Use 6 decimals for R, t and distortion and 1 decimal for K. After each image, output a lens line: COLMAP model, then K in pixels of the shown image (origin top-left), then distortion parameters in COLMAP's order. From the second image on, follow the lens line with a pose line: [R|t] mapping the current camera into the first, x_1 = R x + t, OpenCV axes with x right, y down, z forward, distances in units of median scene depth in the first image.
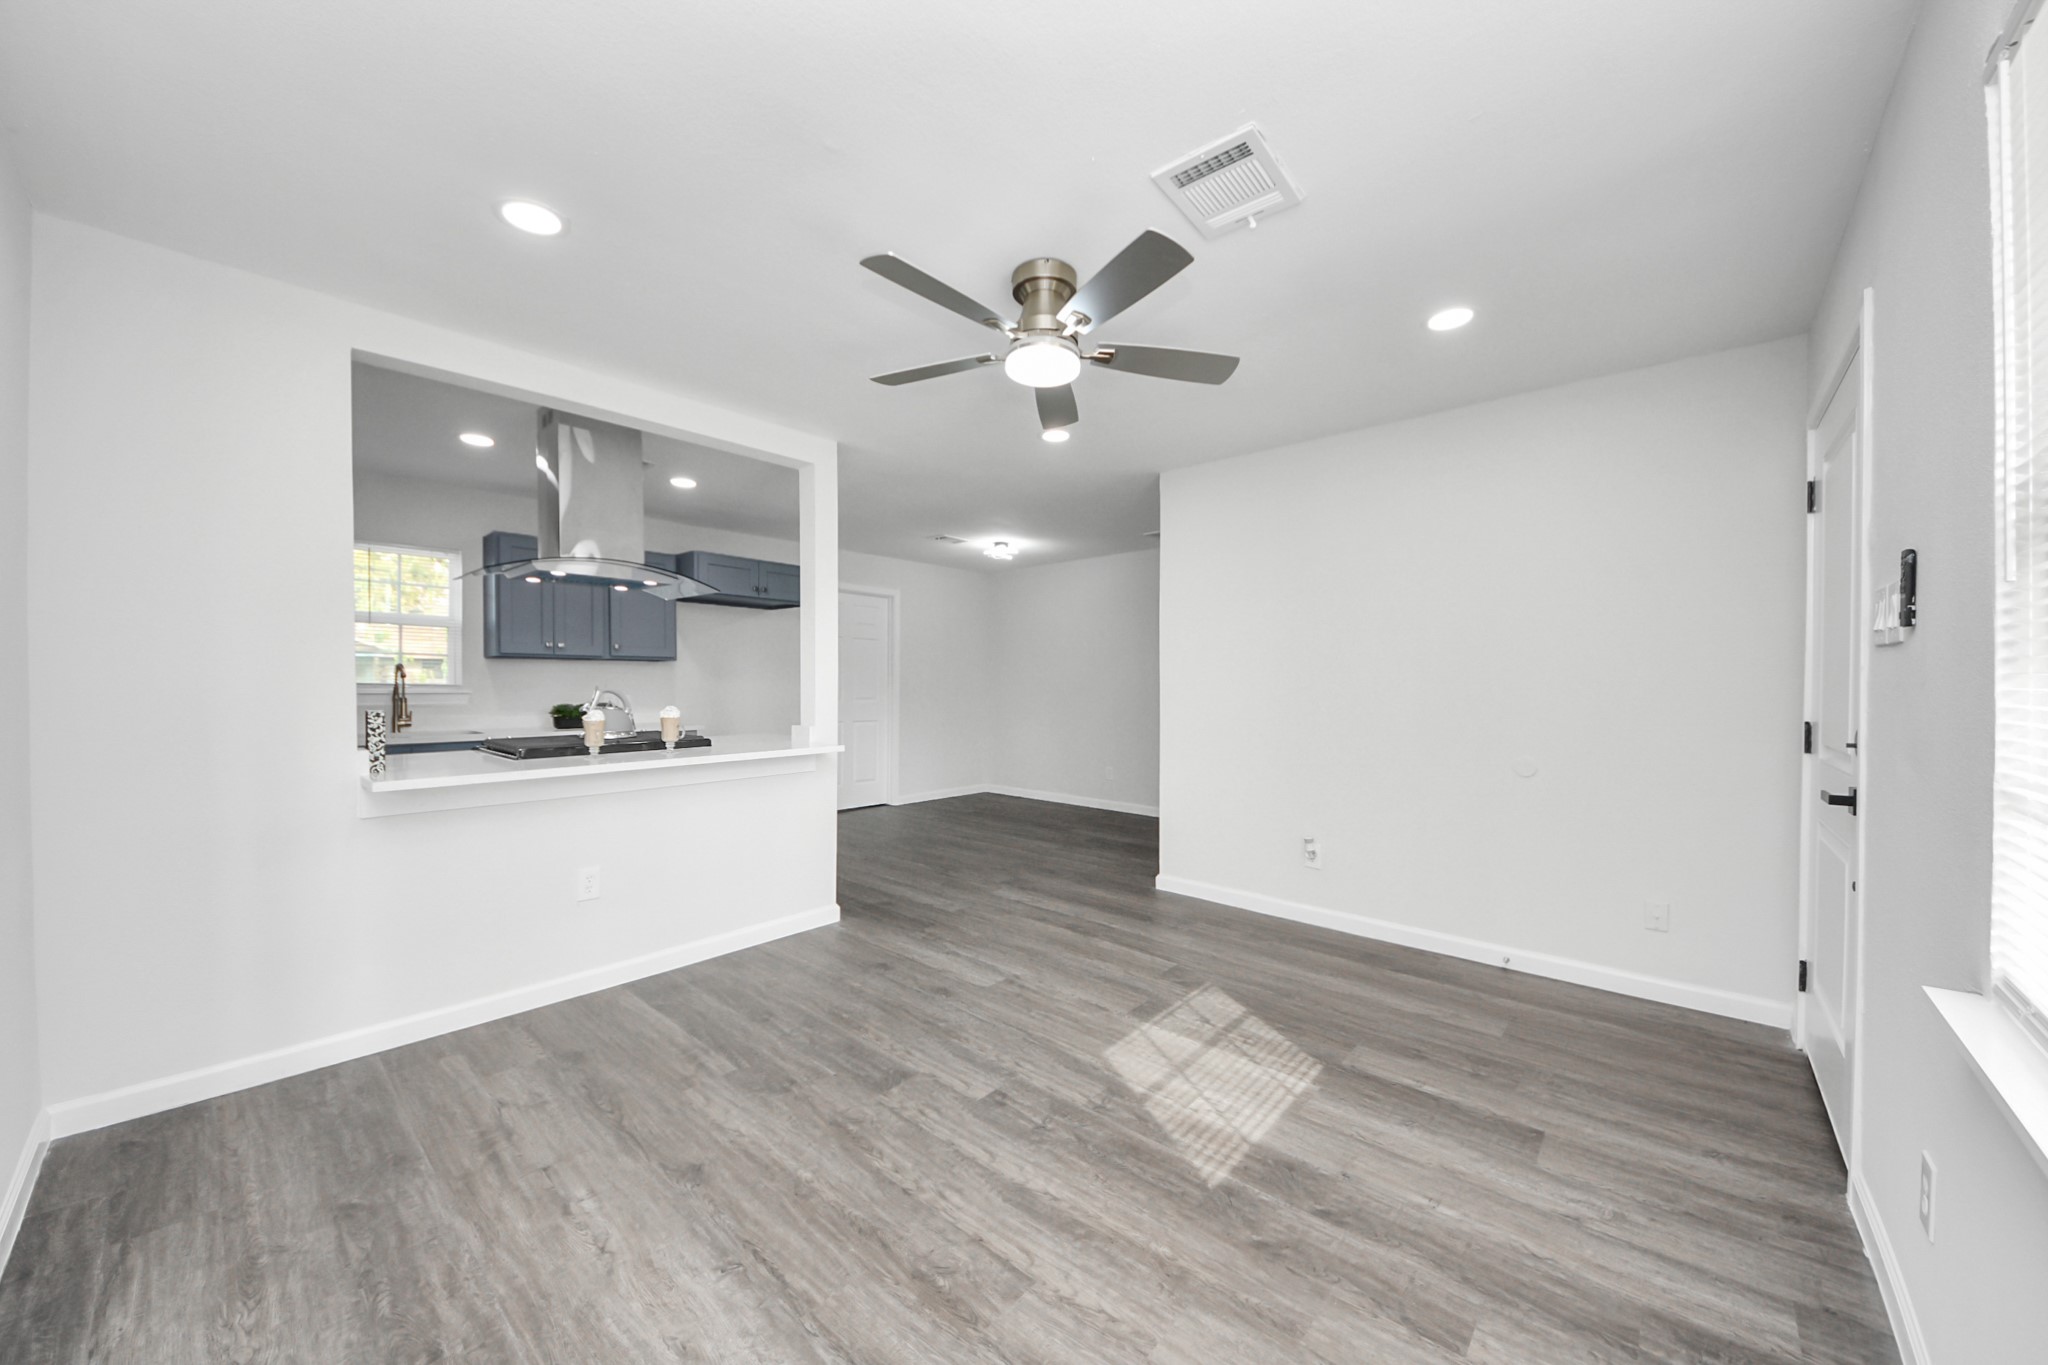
lens RADIAL K [[728.2, 0, 1031.8], [0, 728.2, 690.1], [0, 0, 1]] dist [0.058847, -0.032076]
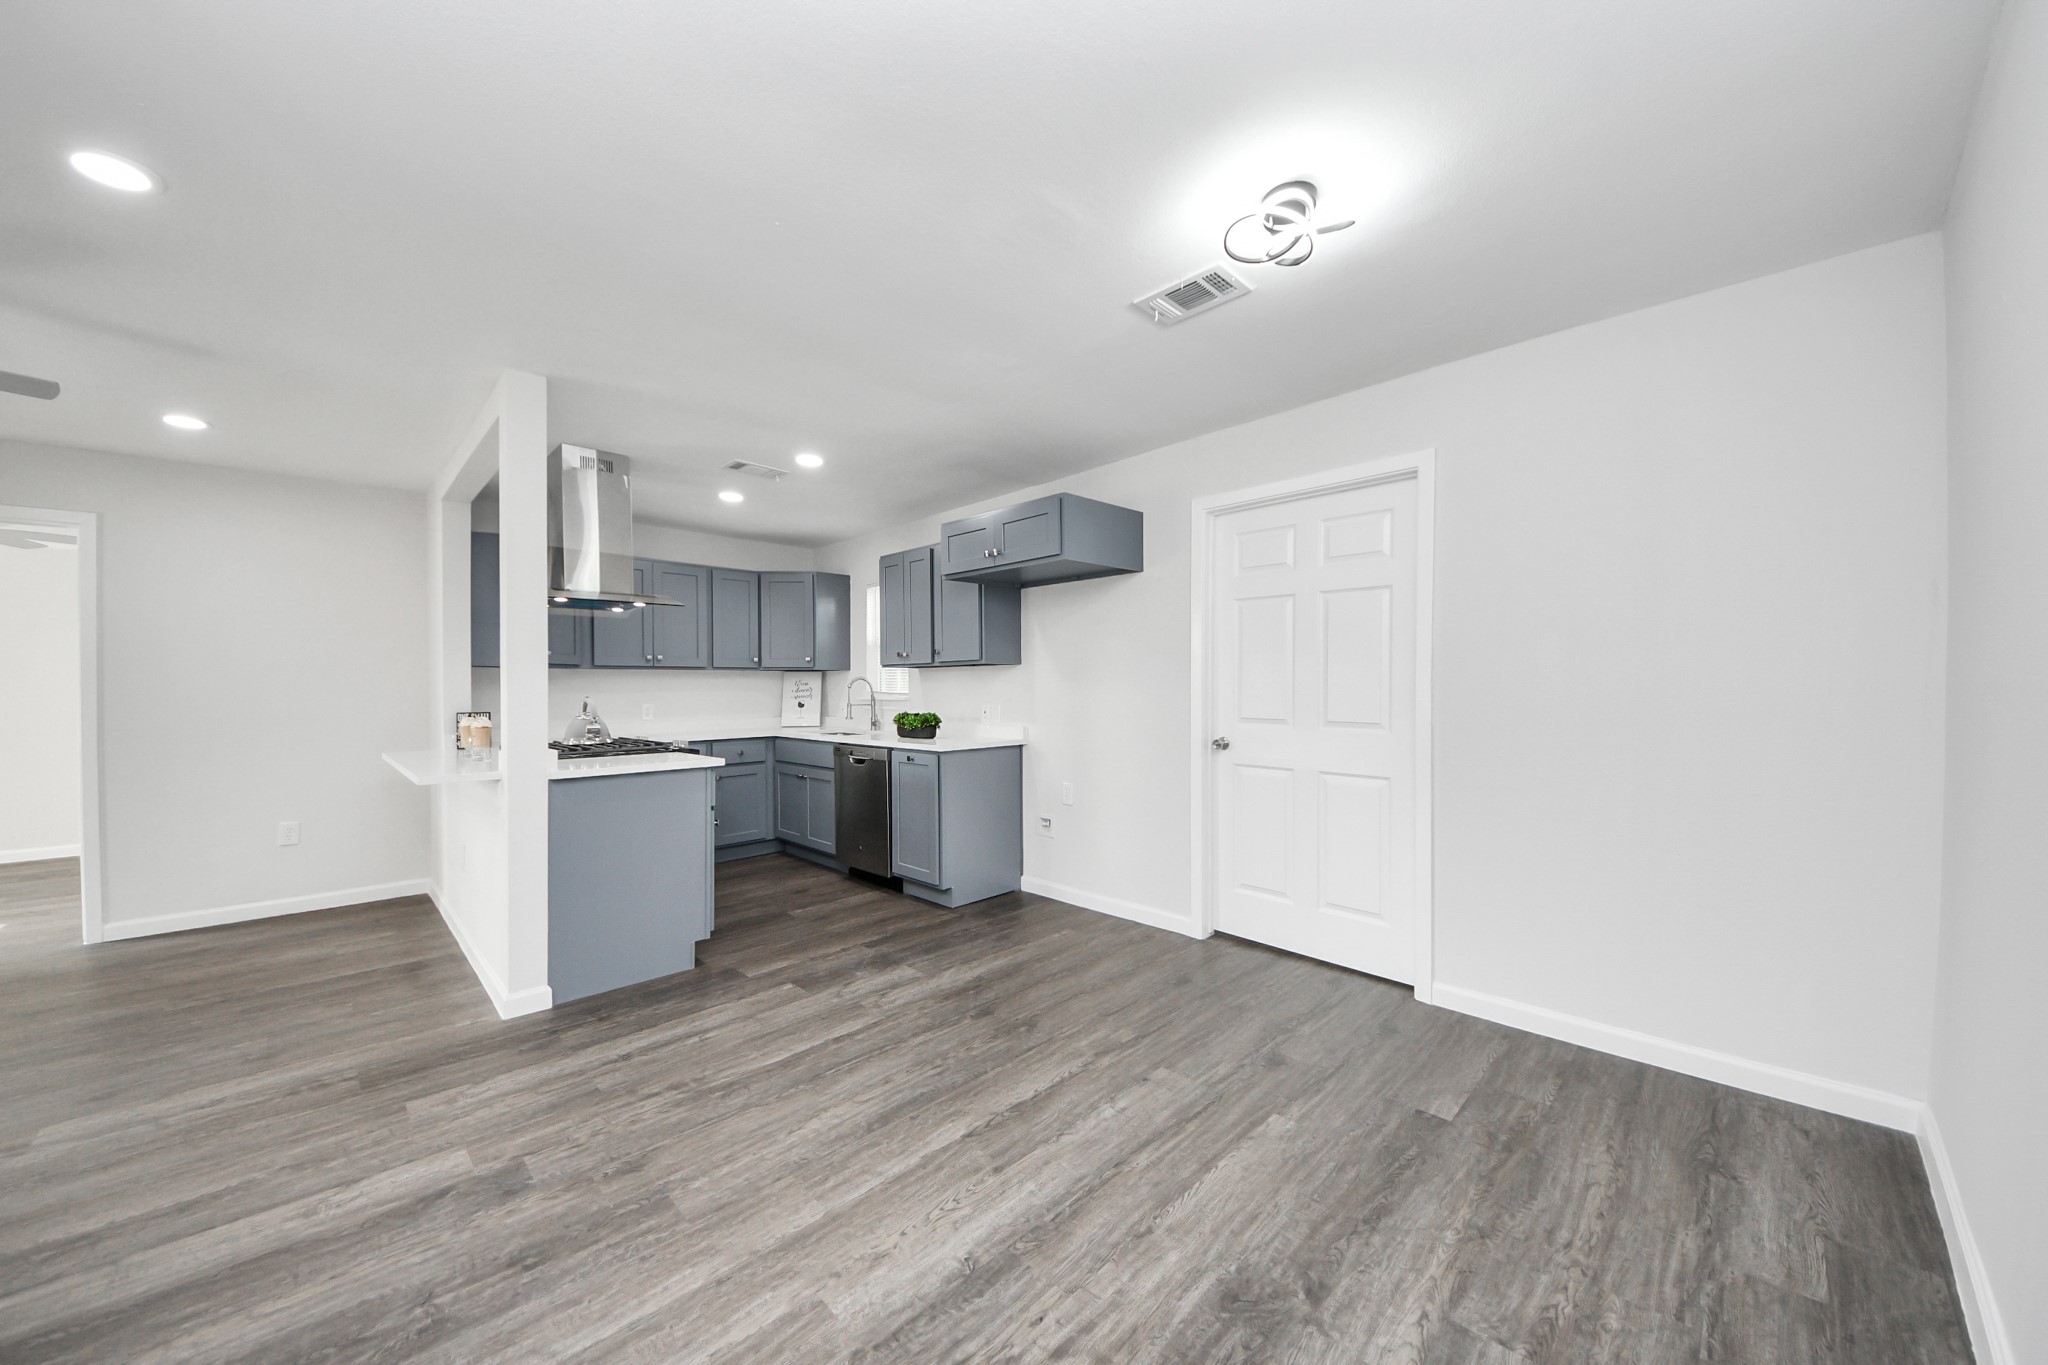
lens RADIAL K [[731.6, 0, 1021.7], [0, 731.6, 679.0], [0, 0, 1]] dist [0.028863, -0.019766]
pose [[-0.073105, -0.009046, -0.997283, 0.719345], [-0.002842, 0.999957, -0.008862, -0.036958], [0.997320, 0.002187, -0.073127, 2.550524]]
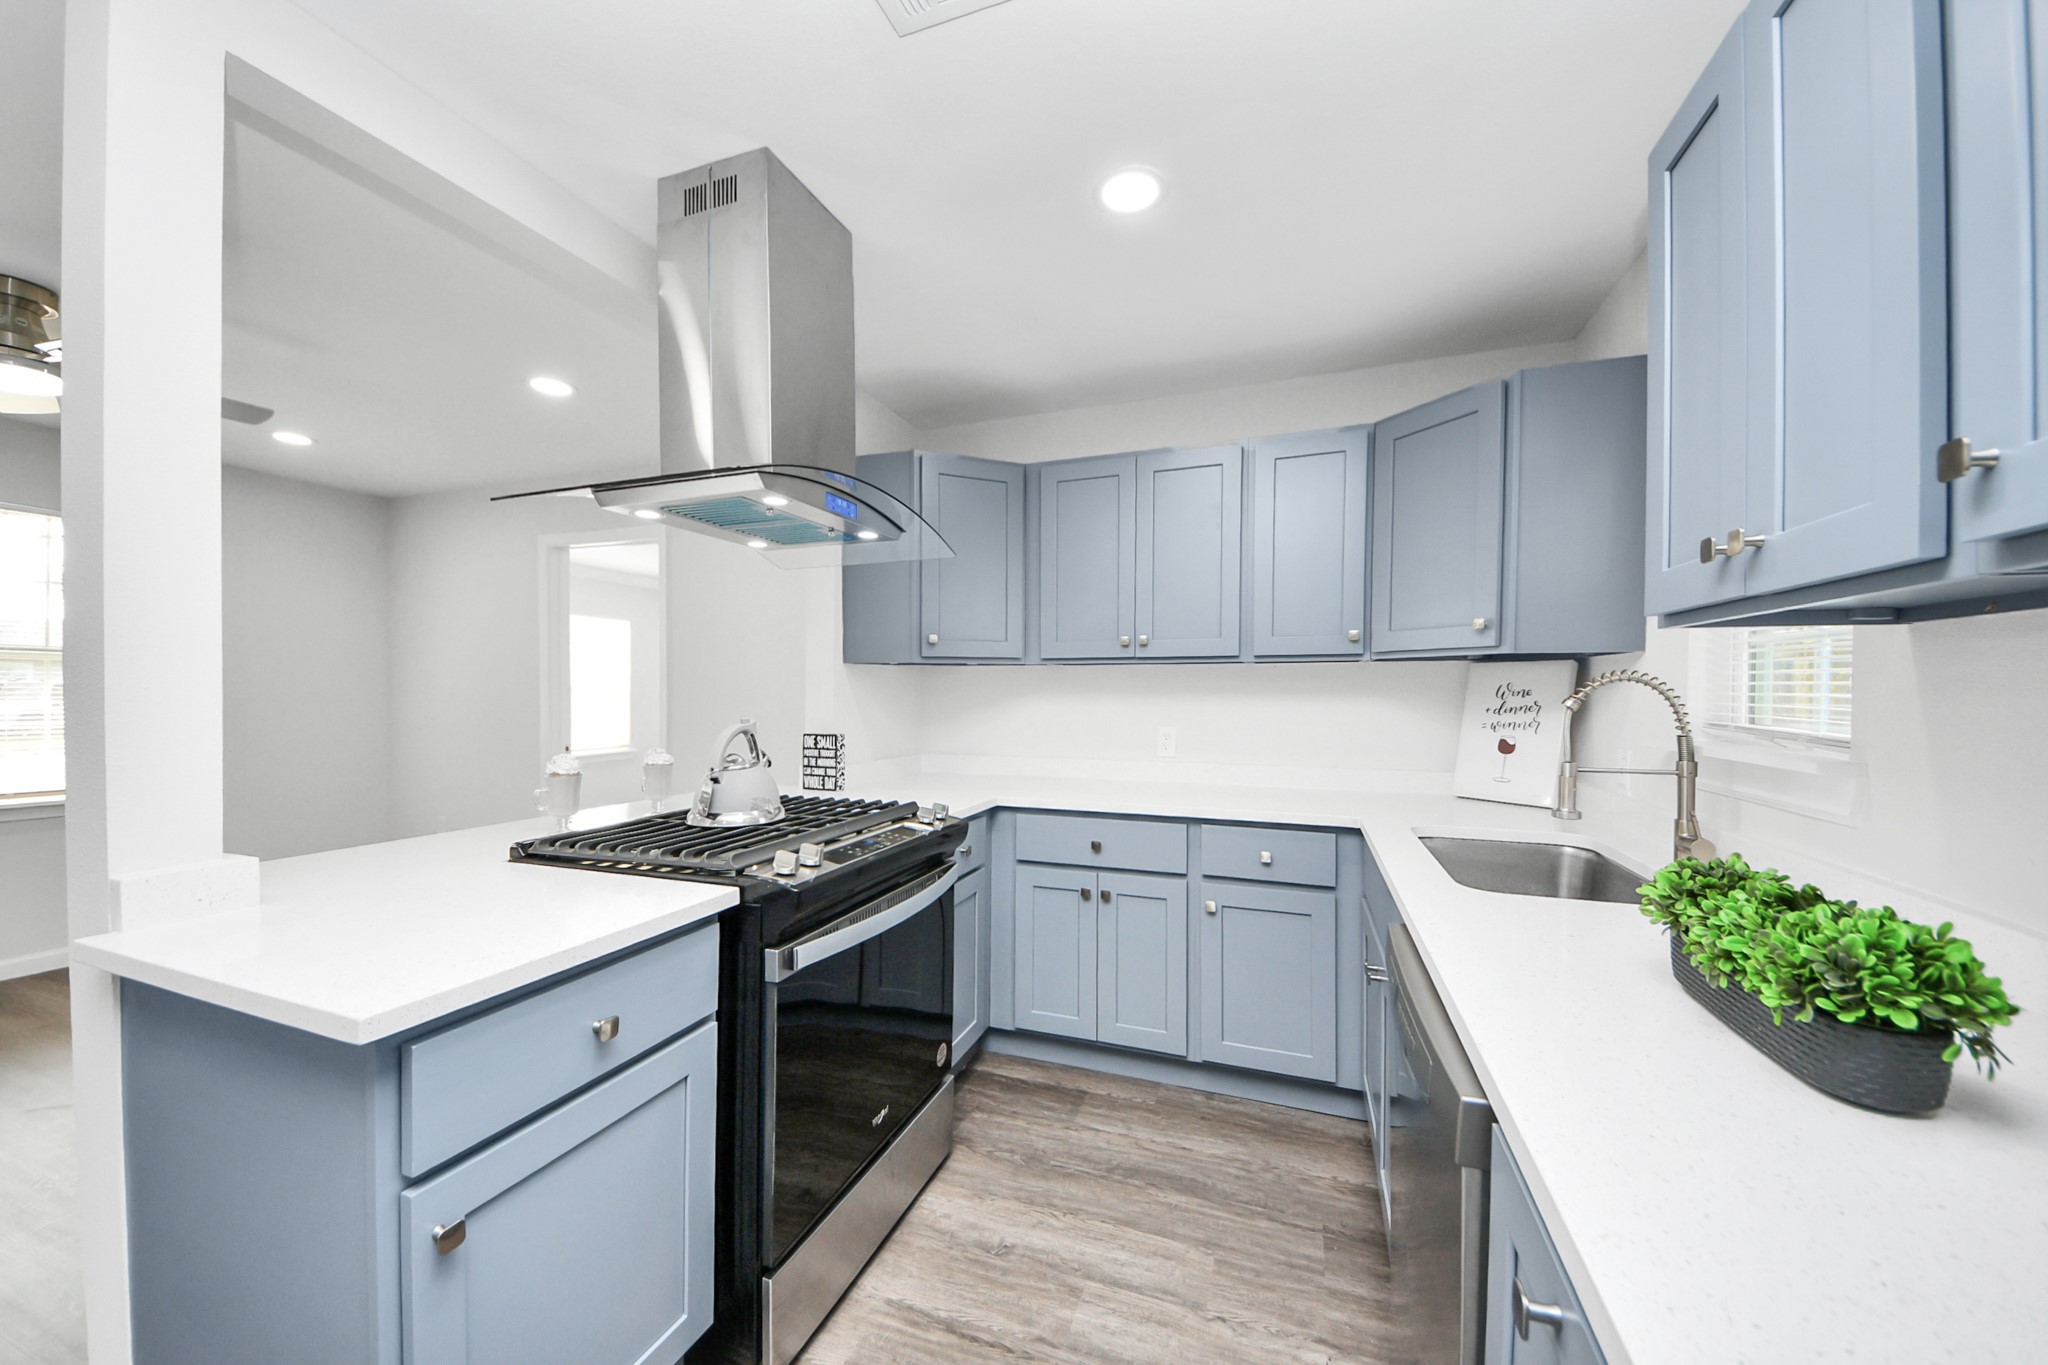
lens RADIAL K [[732.2, 0, 1030.3], [0, 732.2, 678.8], [0, 0, 1]] dist [0.016969, -0.019898]
pose [[-0.936689, -0.011298, -0.349980, -0.863715], [-0.011355, 0.999934, -0.001891, -0.051183], [0.349978, 0.002203, -0.936755, 2.298950]]
